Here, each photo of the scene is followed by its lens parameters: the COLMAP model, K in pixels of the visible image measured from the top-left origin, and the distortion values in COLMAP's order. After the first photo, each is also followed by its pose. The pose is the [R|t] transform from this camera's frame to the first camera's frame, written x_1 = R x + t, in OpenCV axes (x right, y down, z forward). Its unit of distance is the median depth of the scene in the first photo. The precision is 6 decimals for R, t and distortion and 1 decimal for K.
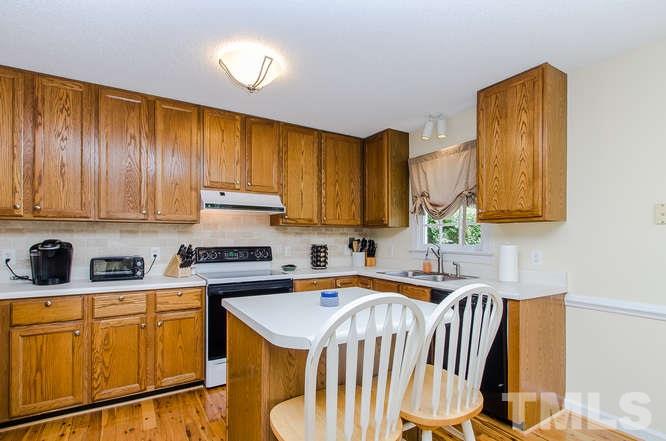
lens RADIAL K [[328.3, 0, 355.1], [0, 328.3, 237.6], [0, 0, 1]] dist [0.004788, -0.000748]
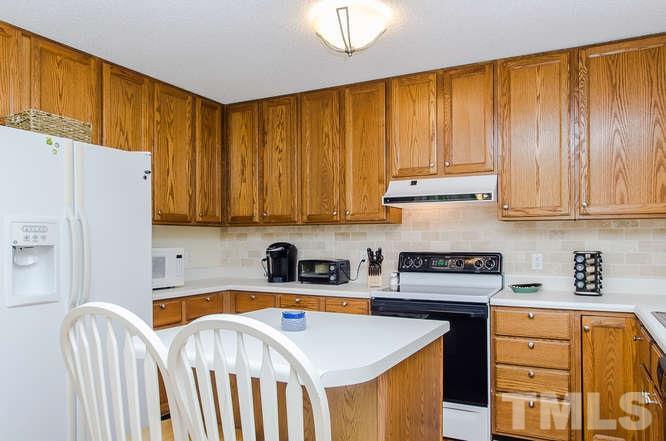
lens RADIAL K [[491.0, 0, 337.7], [0, 491.0, 239.2], [0, 0, 1]] dist [-0.006638, -0.001427]
pose [[0.496820, -0.002636, -0.867850, 0.502708], [0.005793, 0.999983, 0.000280, -0.002985], [0.867834, -0.005166, 0.496827, 0.275090]]
